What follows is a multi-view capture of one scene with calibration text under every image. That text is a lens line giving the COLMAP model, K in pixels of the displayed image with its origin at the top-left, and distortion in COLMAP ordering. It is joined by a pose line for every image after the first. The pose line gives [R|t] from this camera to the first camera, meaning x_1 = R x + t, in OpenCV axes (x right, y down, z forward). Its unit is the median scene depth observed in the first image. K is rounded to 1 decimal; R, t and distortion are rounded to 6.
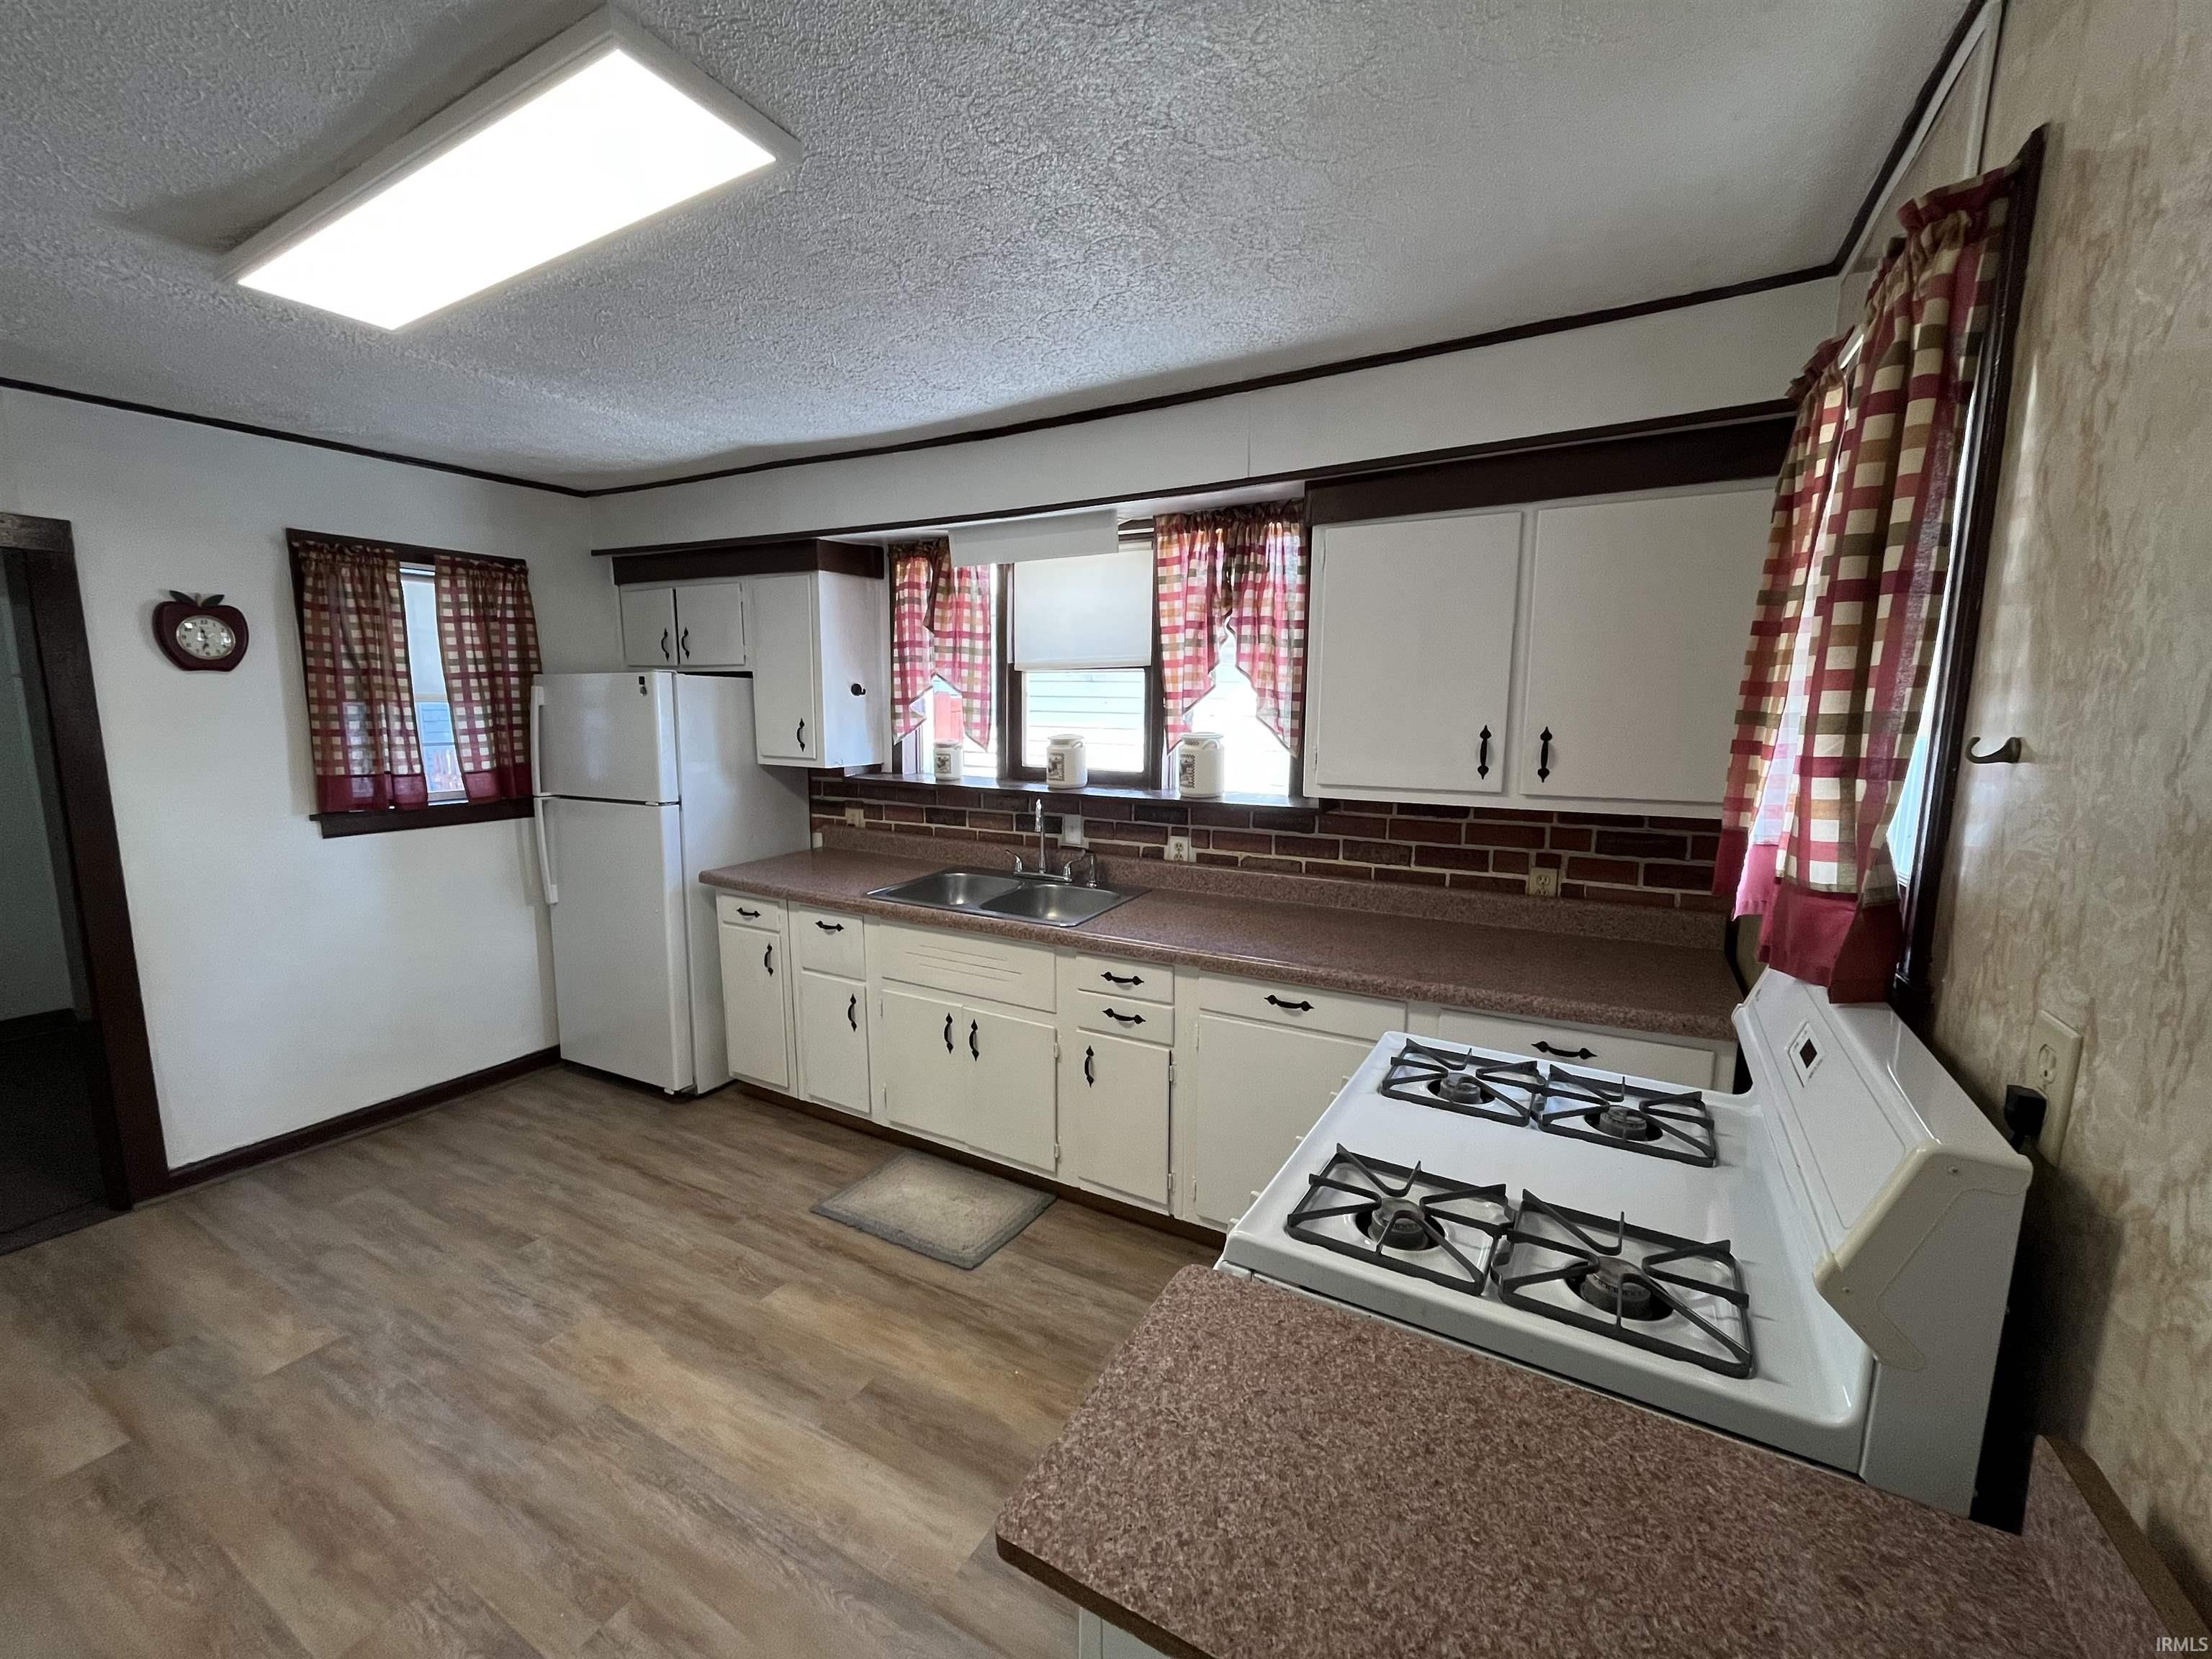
lens RADIAL K [[892.5, 0, 1104.9], [0, 892.5, 833.1], [0, 0, 1]] dist [-0.002532, -0.000477]
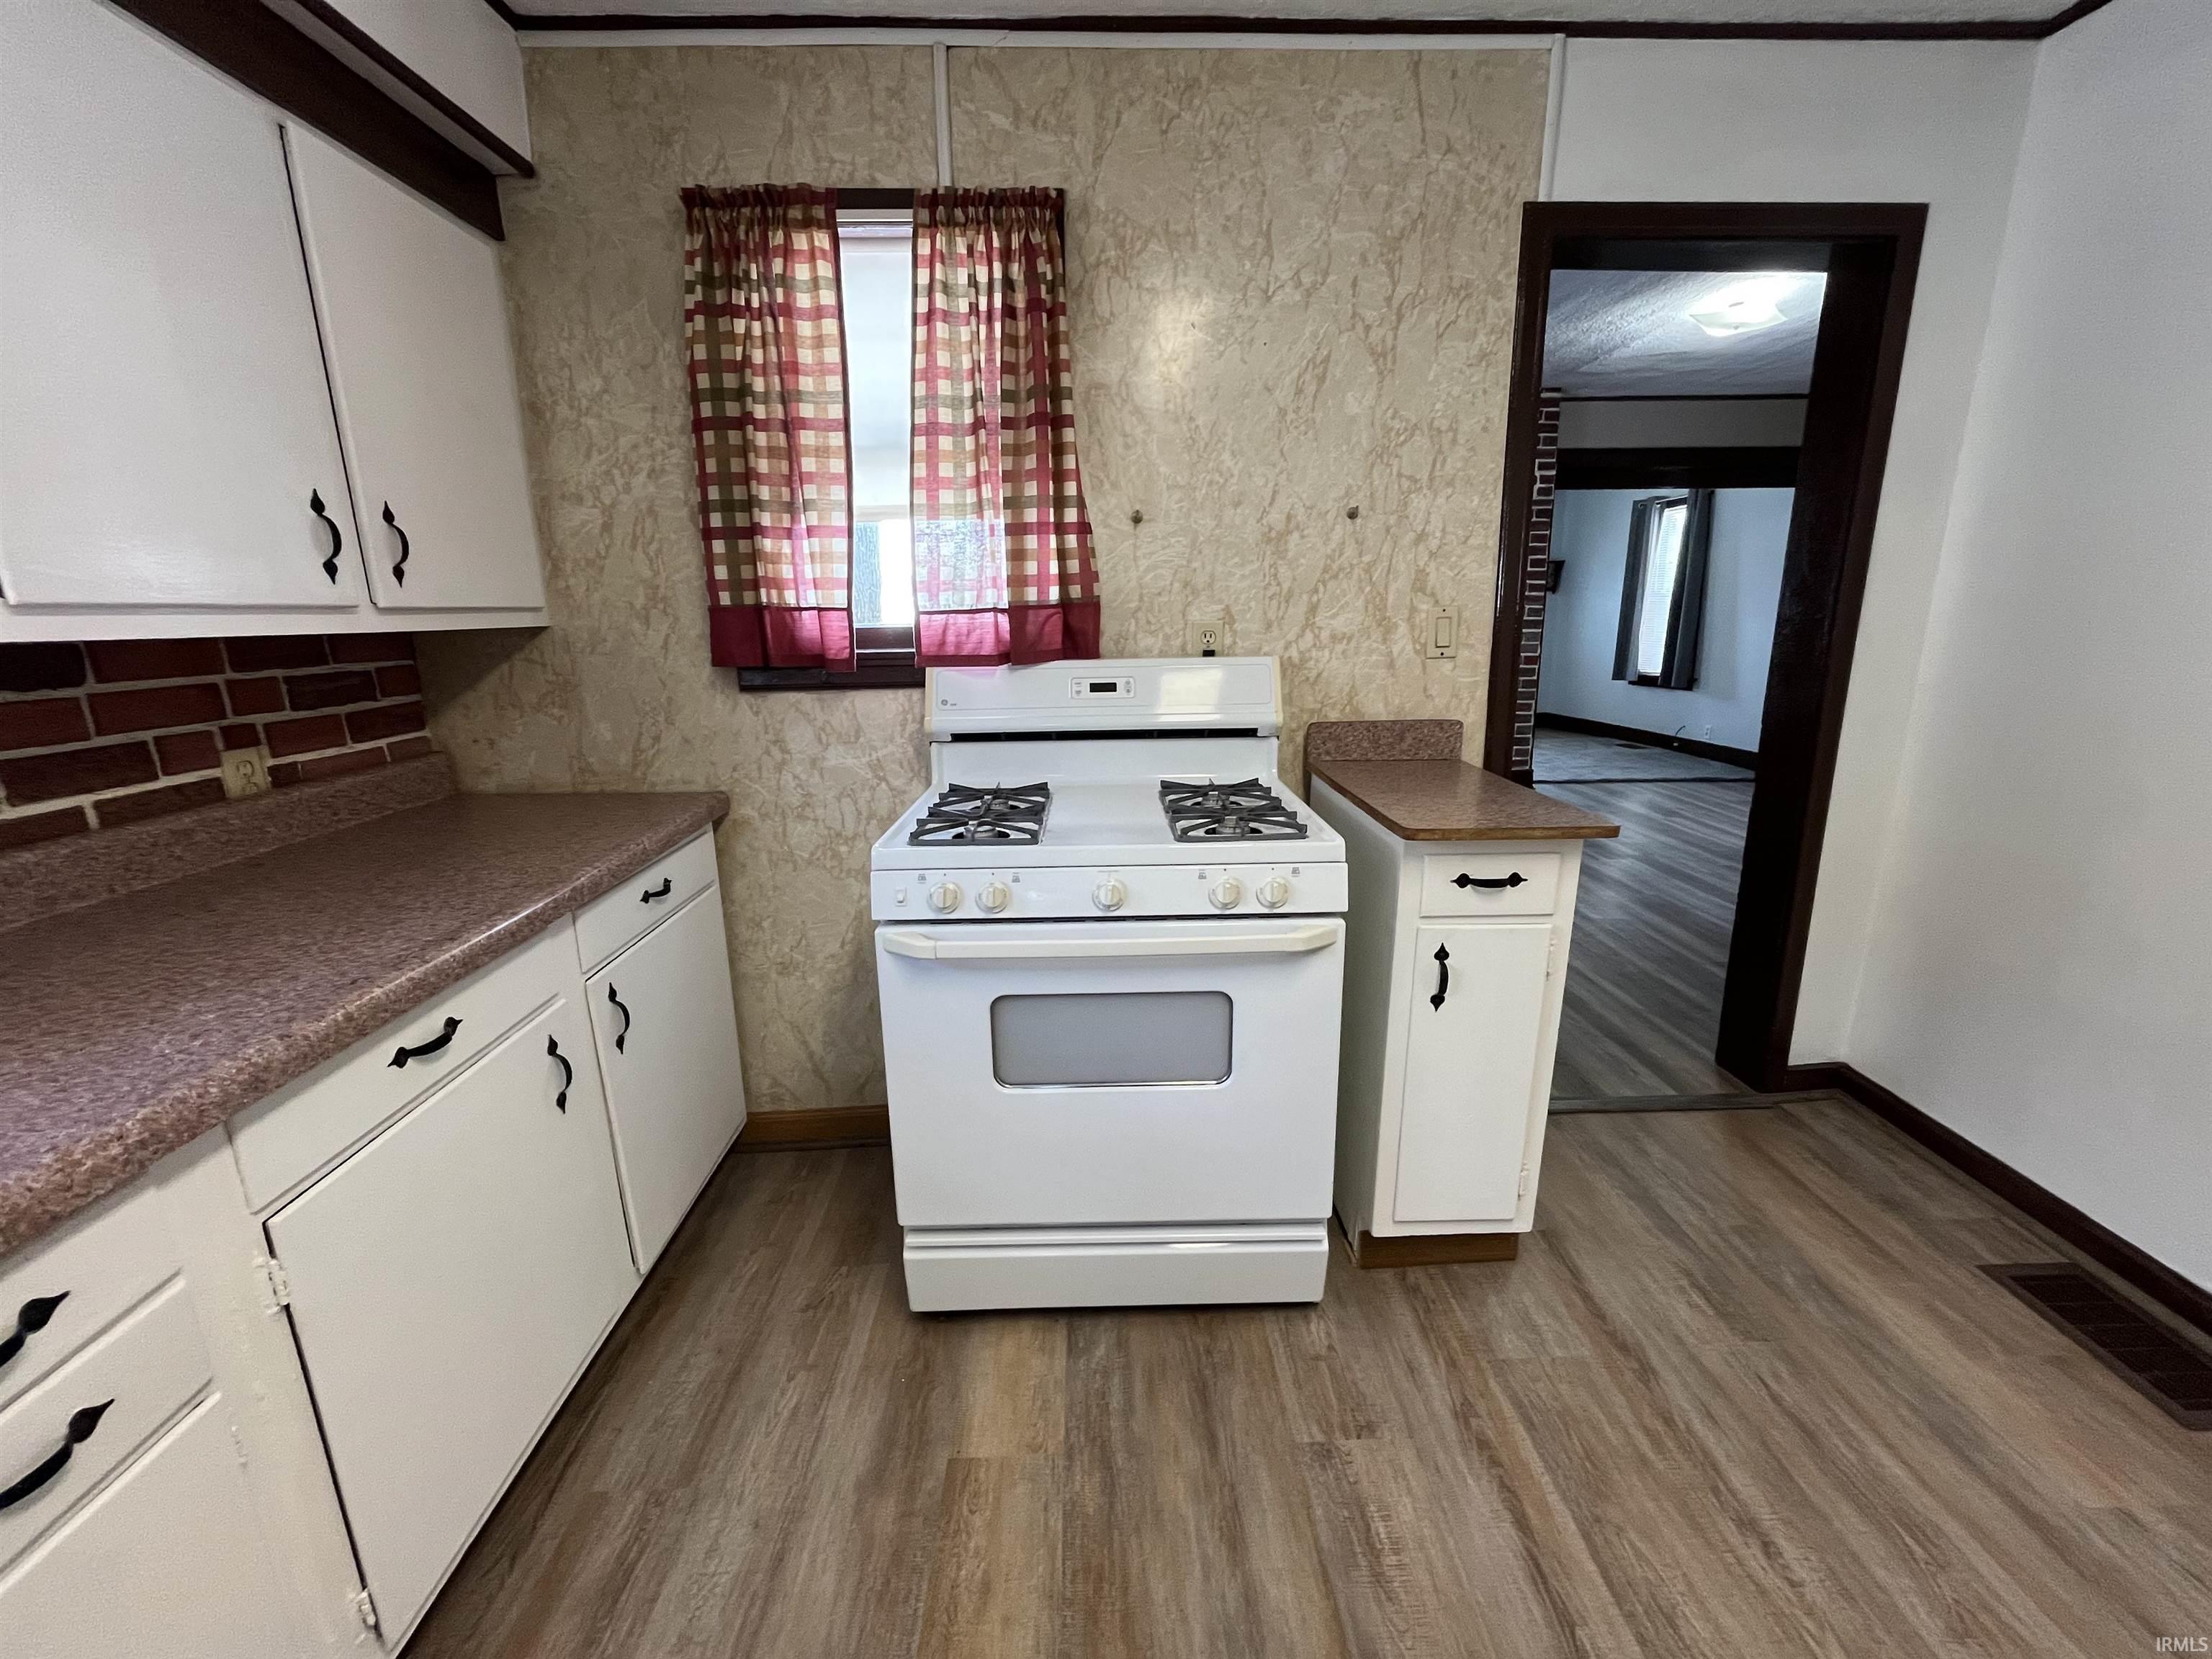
lens RADIAL K [[892.5, 0, 1104.9], [0, 892.5, 833.1], [0, 0, 1]] dist [-0.002532, -0.000477]
pose [[-0.516825, -0.203482, 0.831557, -0.308940], [0.132128, 0.940744, 0.312320, -0.017798], [-0.845833, 0.271287, -0.459314, 0.732071]]
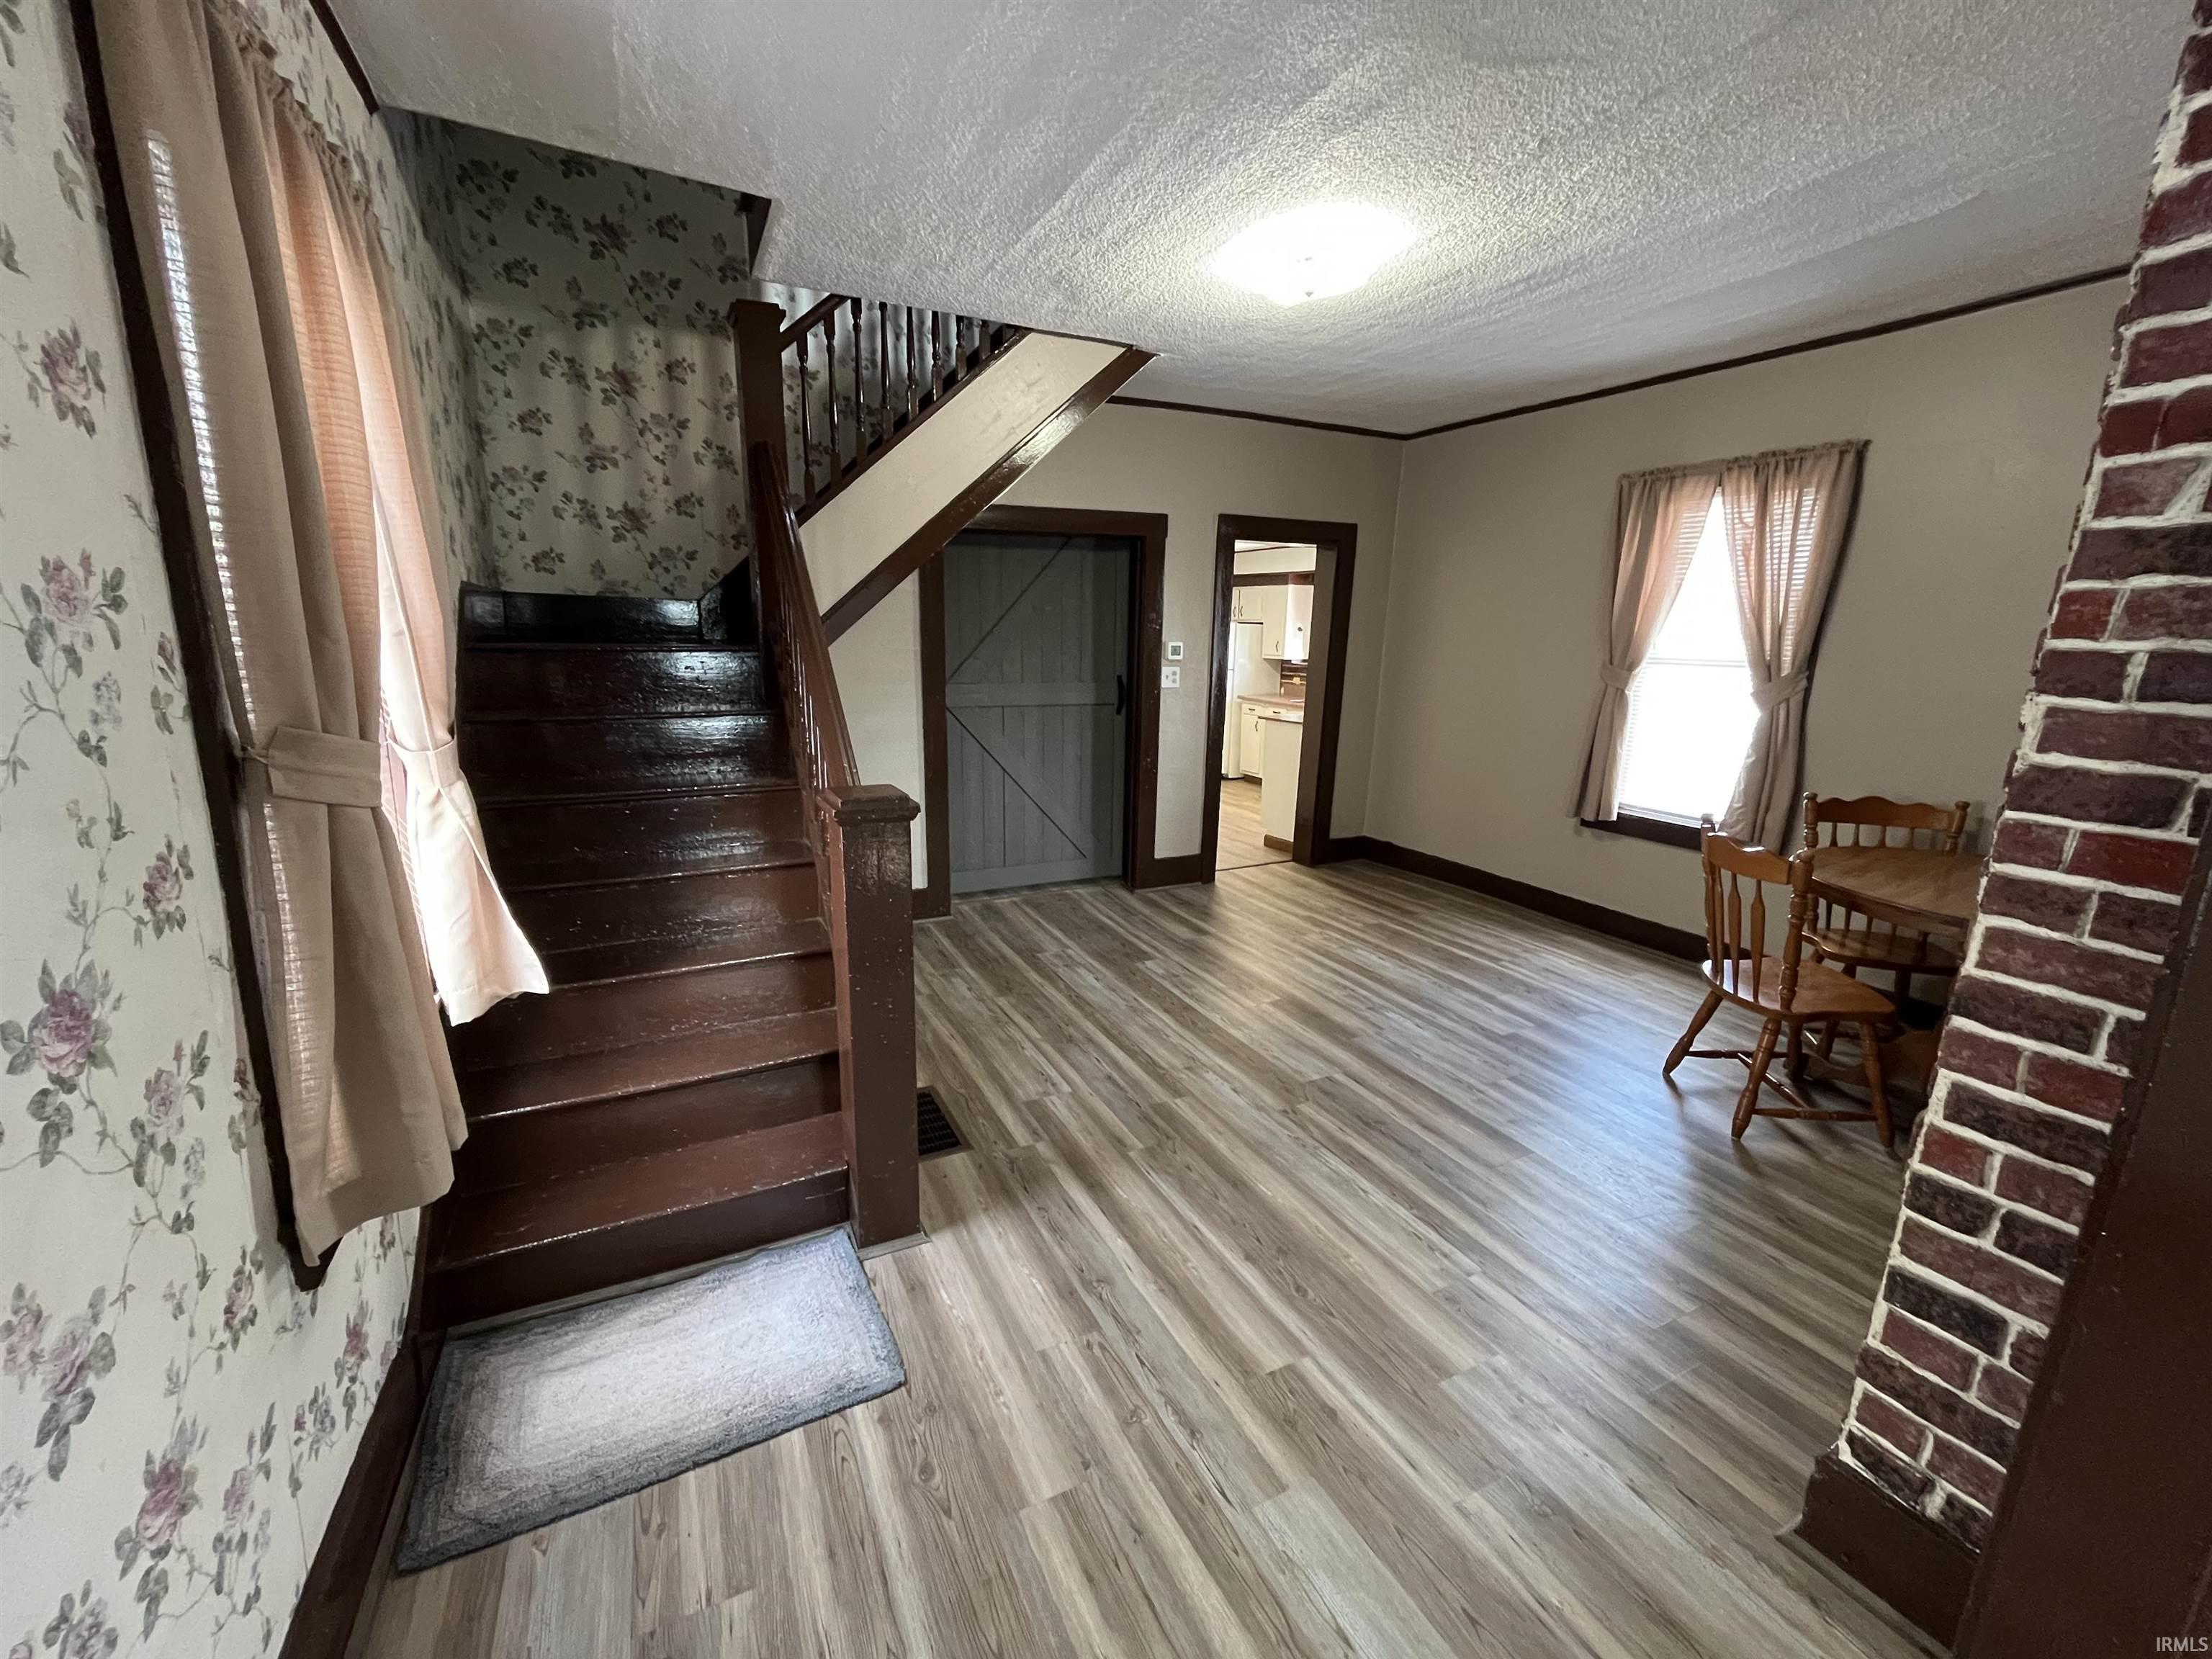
lens RADIAL K [[892.5, 0, 1104.9], [0, 892.5, 833.1], [0, 0, 1]] dist [-0.002532, -0.000477]
pose [[0.833349, 0.126448, -0.538089, 0.929917], [-0.089940, 0.991529, 0.093712, 0.303018], [0.545381, -0.029699, 0.837662, -1.936775]]
